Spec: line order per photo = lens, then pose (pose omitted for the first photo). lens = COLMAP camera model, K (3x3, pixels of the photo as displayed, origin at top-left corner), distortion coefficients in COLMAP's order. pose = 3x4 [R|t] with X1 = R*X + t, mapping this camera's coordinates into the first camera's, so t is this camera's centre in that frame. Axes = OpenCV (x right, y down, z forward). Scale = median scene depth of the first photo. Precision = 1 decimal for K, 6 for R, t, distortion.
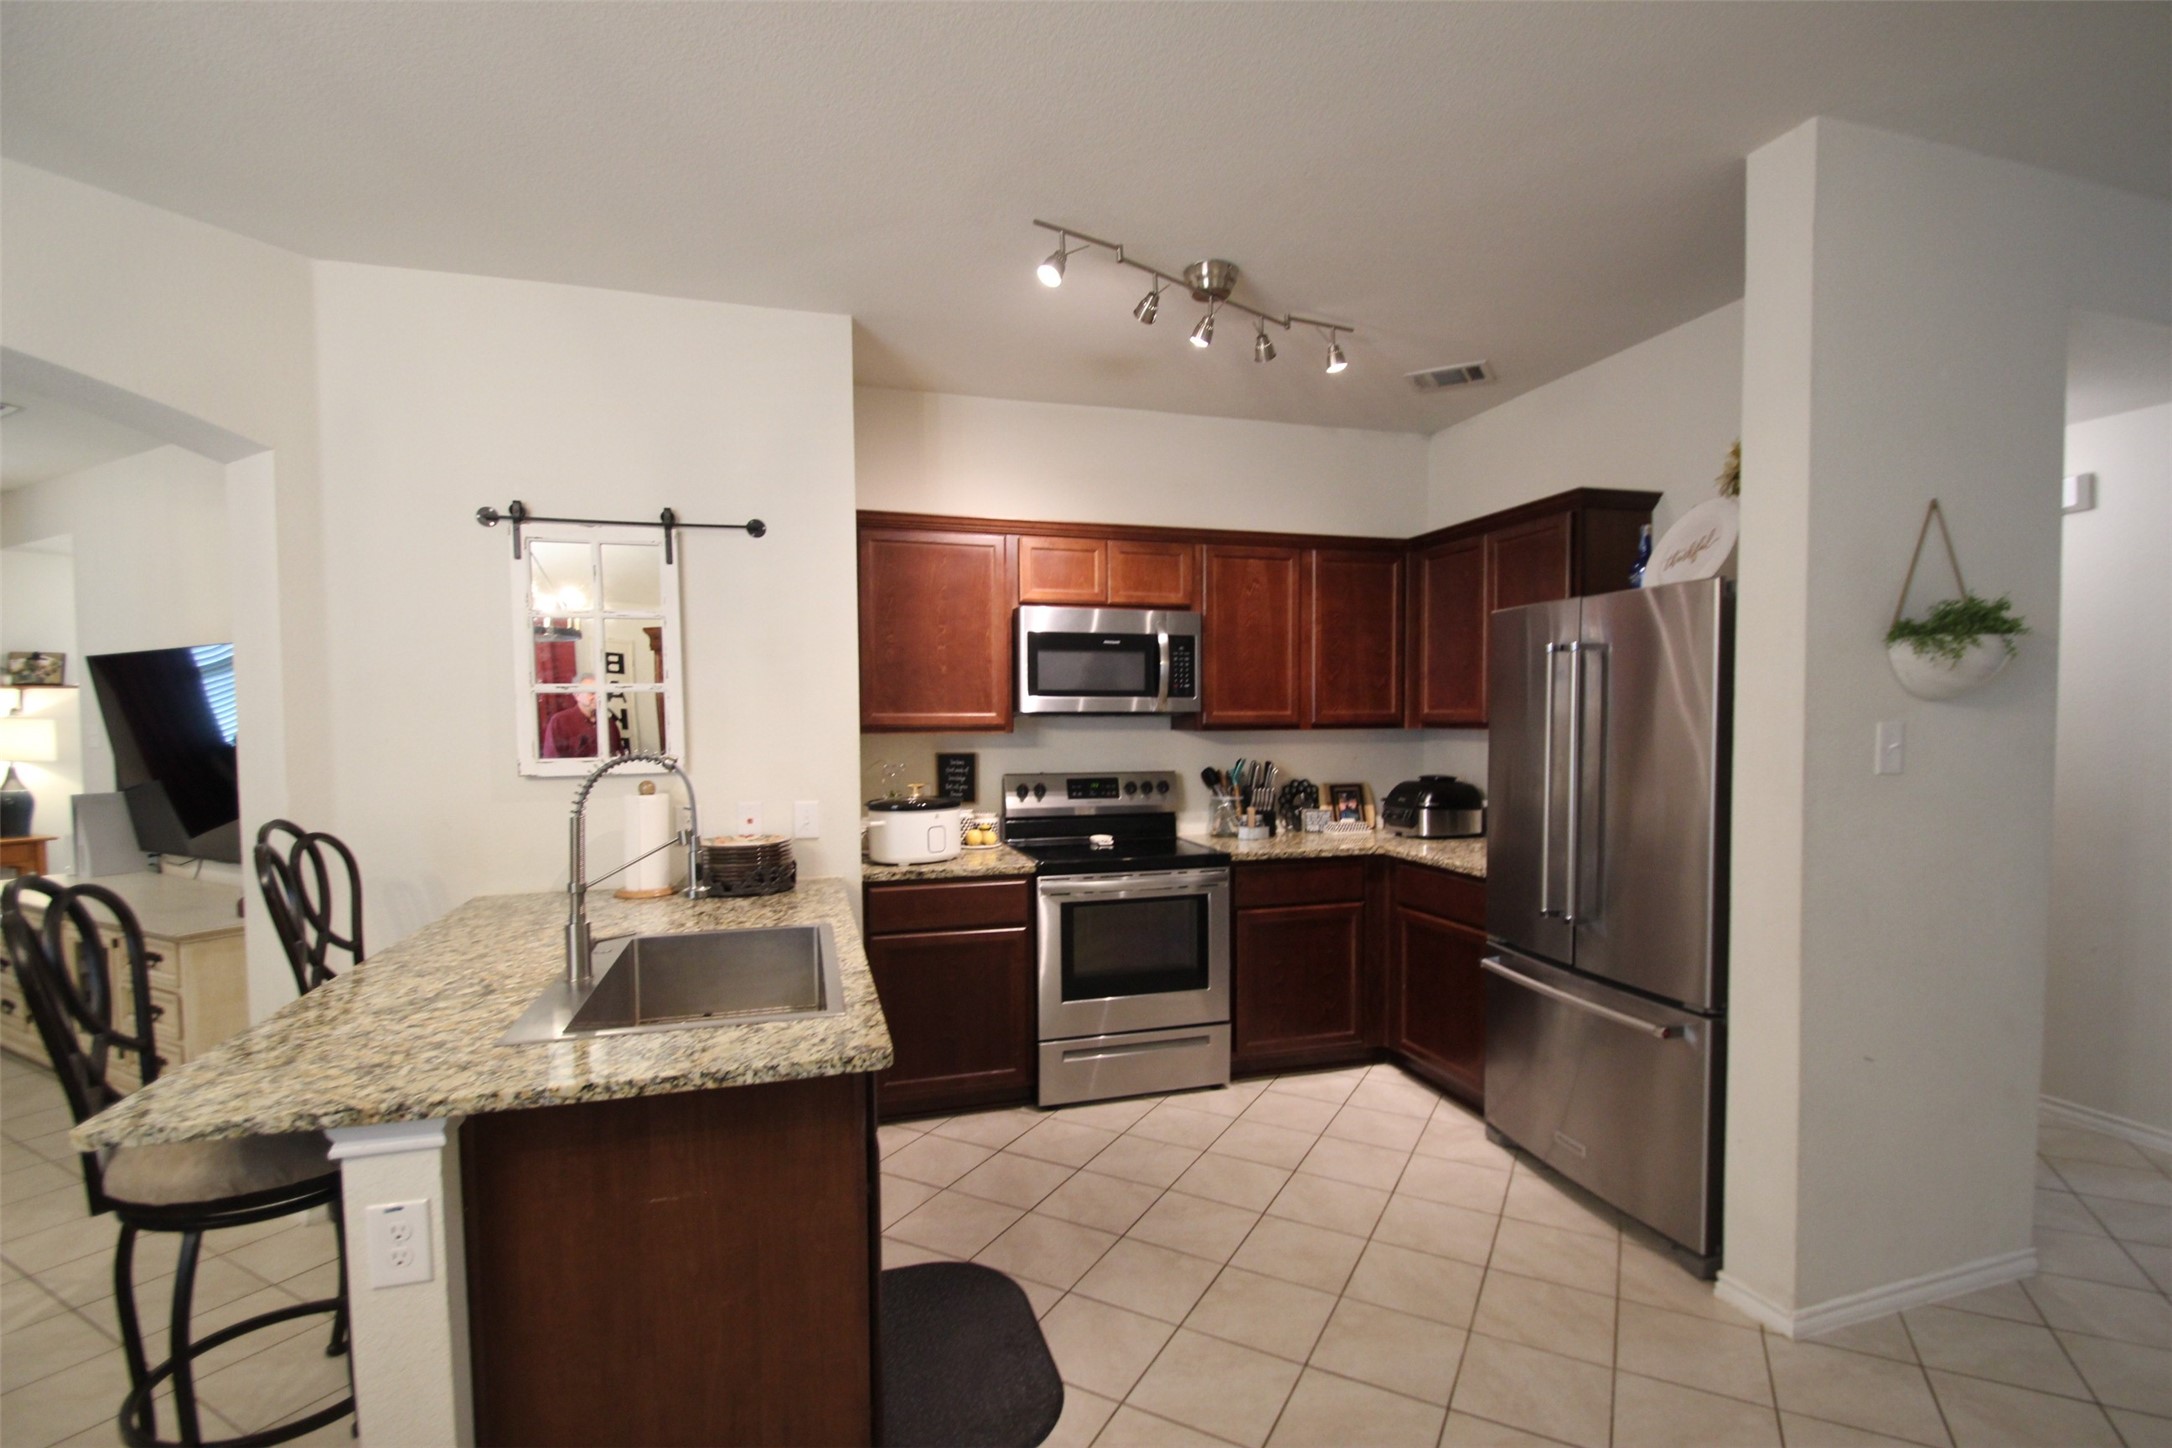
lens RADIAL K [[1008.3, 0, 1100.0], [0, 1008.3, 762.2], [0, 0, 1]] dist [0.018187, -0.020054]
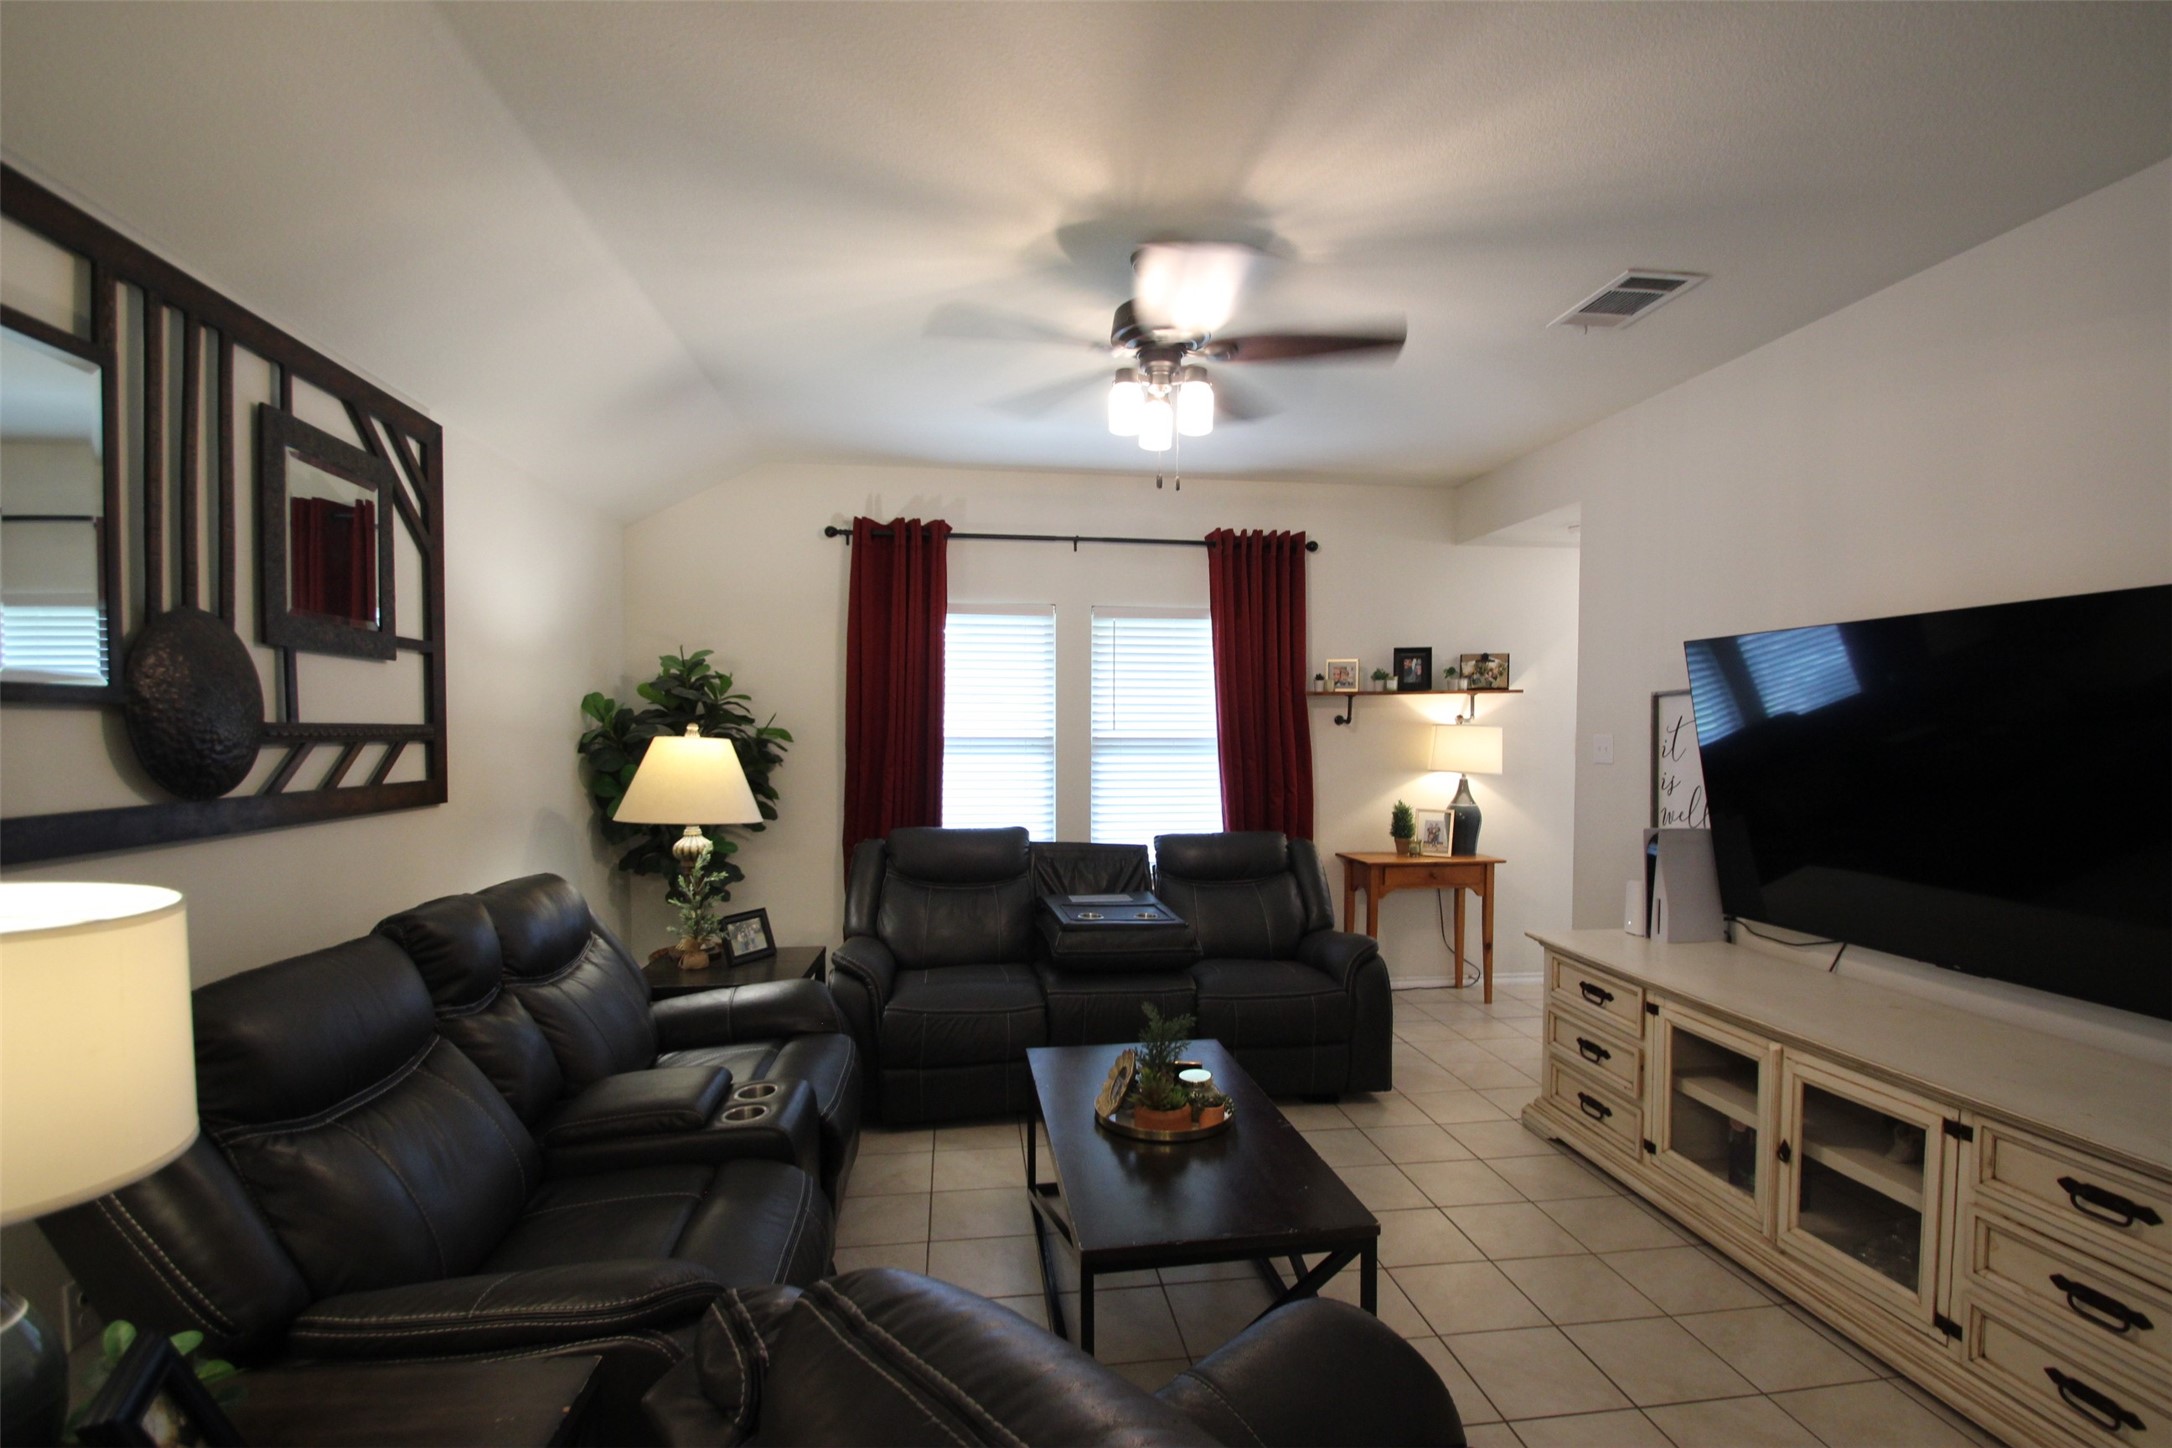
lens RADIAL K [[1008.3, 0, 1100.0], [0, 1008.3, 762.2], [0, 0, 1]] dist [0.018187, -0.020054]
pose [[0.586884, 0.034639, -0.808929, -1.031404], [-0.043663, 0.998985, 0.011099, -0.012099], [0.808493, 0.028807, 0.587801, 0.358766]]
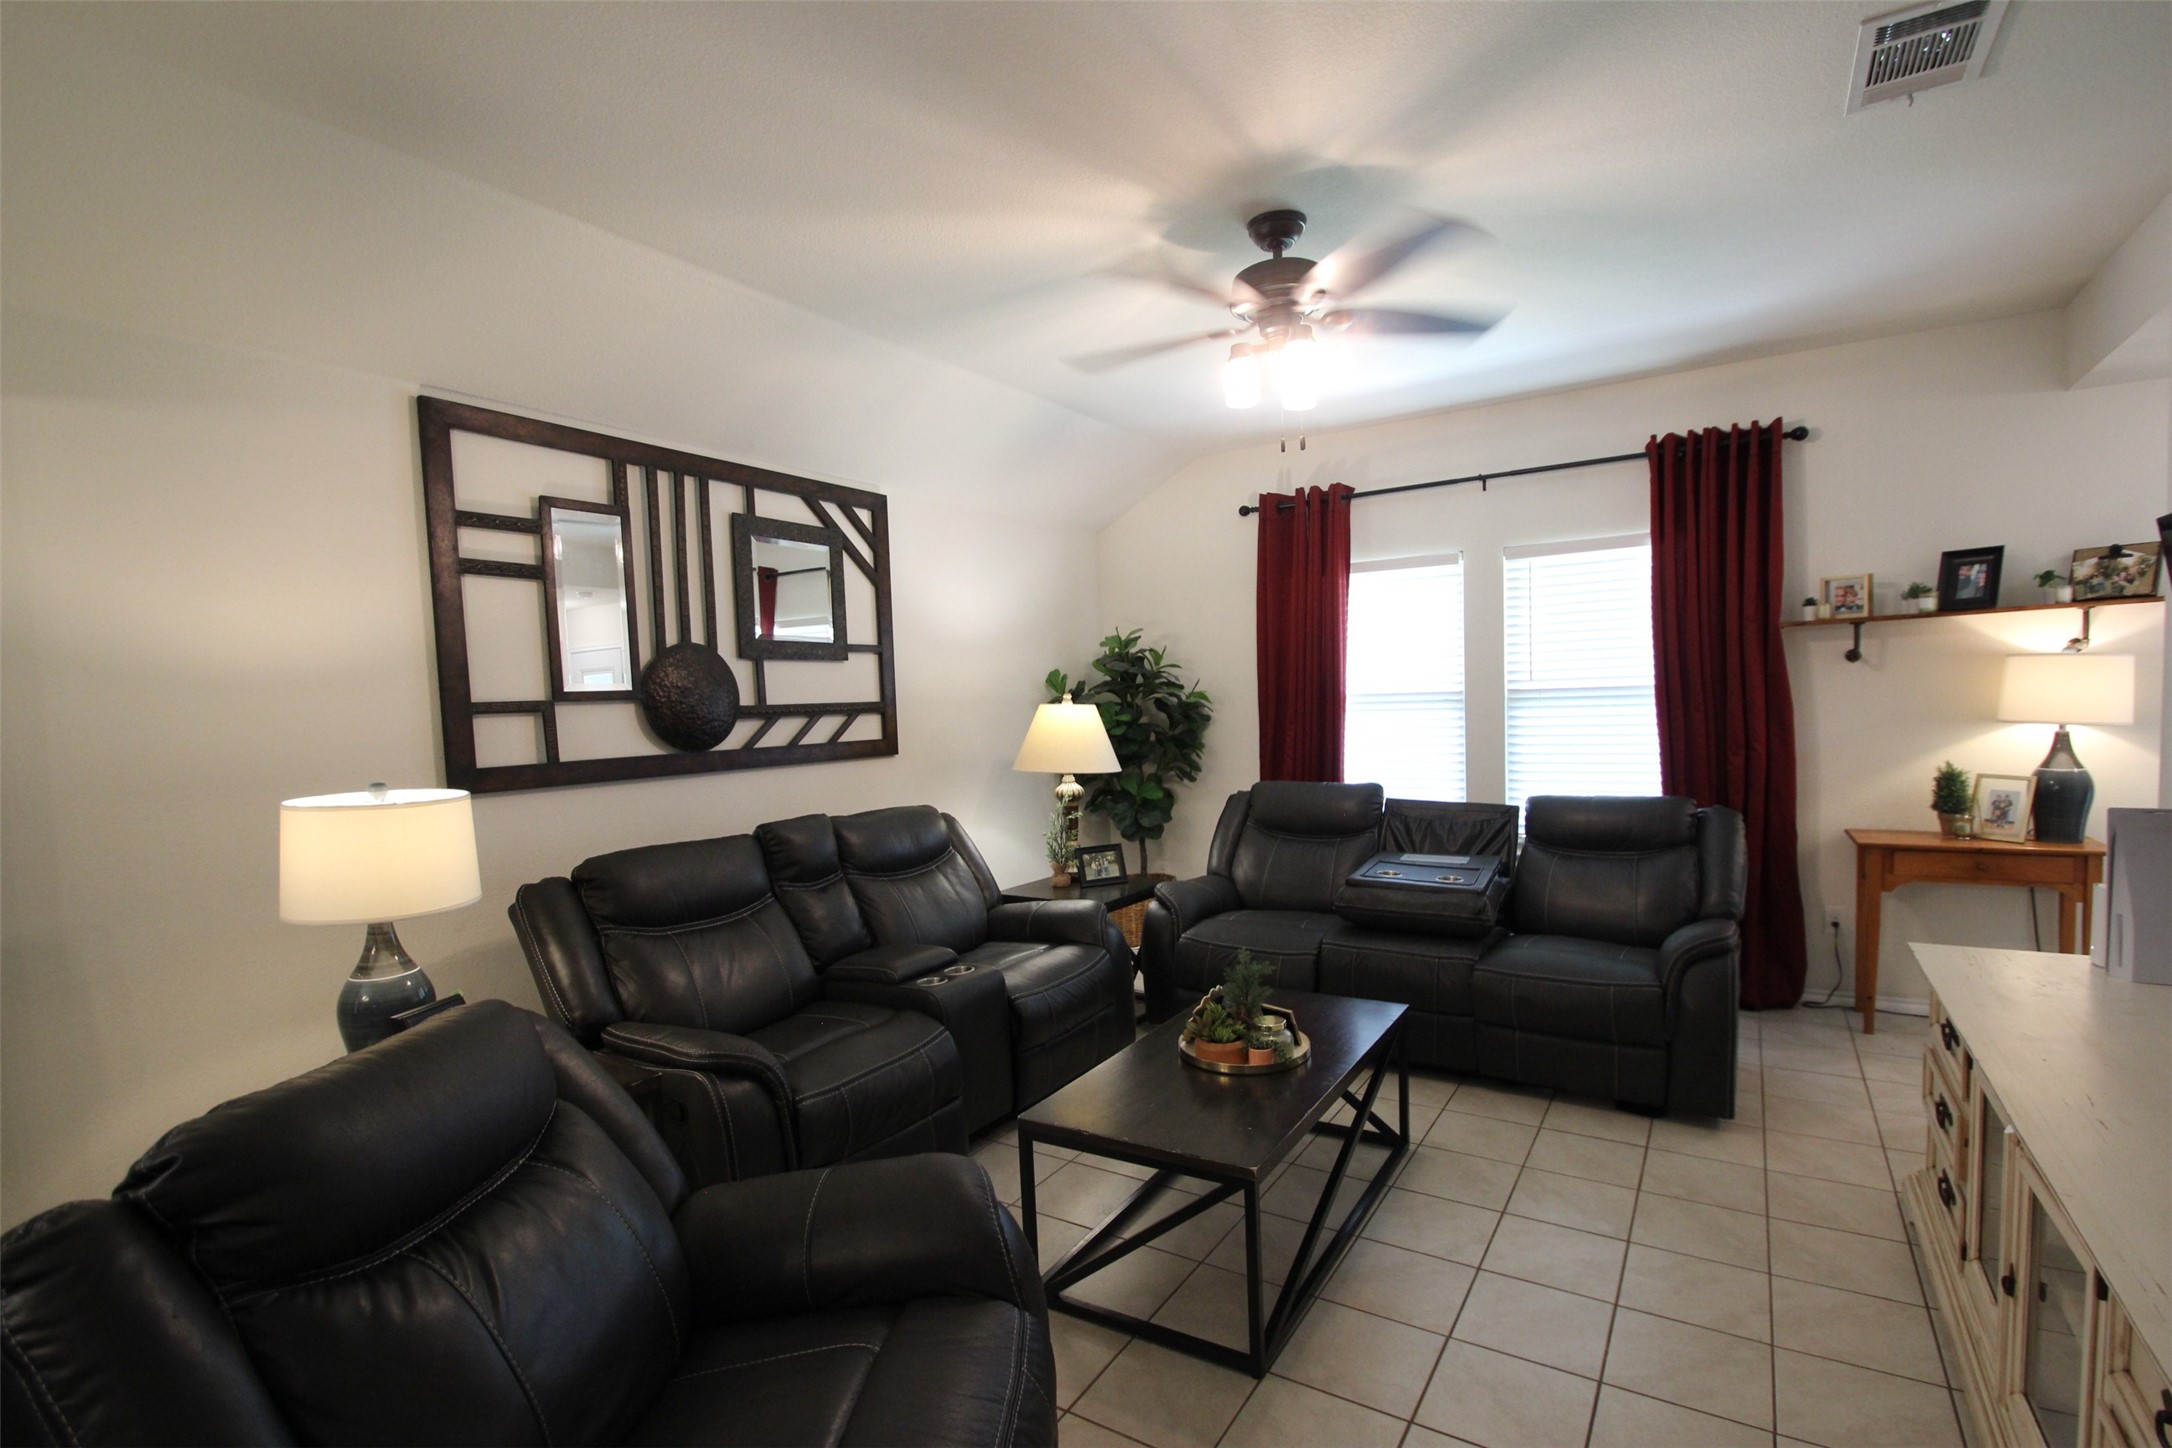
lens RADIAL K [[1008.3, 0, 1100.0], [0, 1008.3, 762.2], [0, 0, 1]] dist [0.018187, -0.020054]
pose [[-0.075692, 0.074886, -0.994315, -0.779709], [-0.009498, 0.997077, 0.075817, -0.036165], [0.997086, 0.015183, -0.074759, 0.850788]]
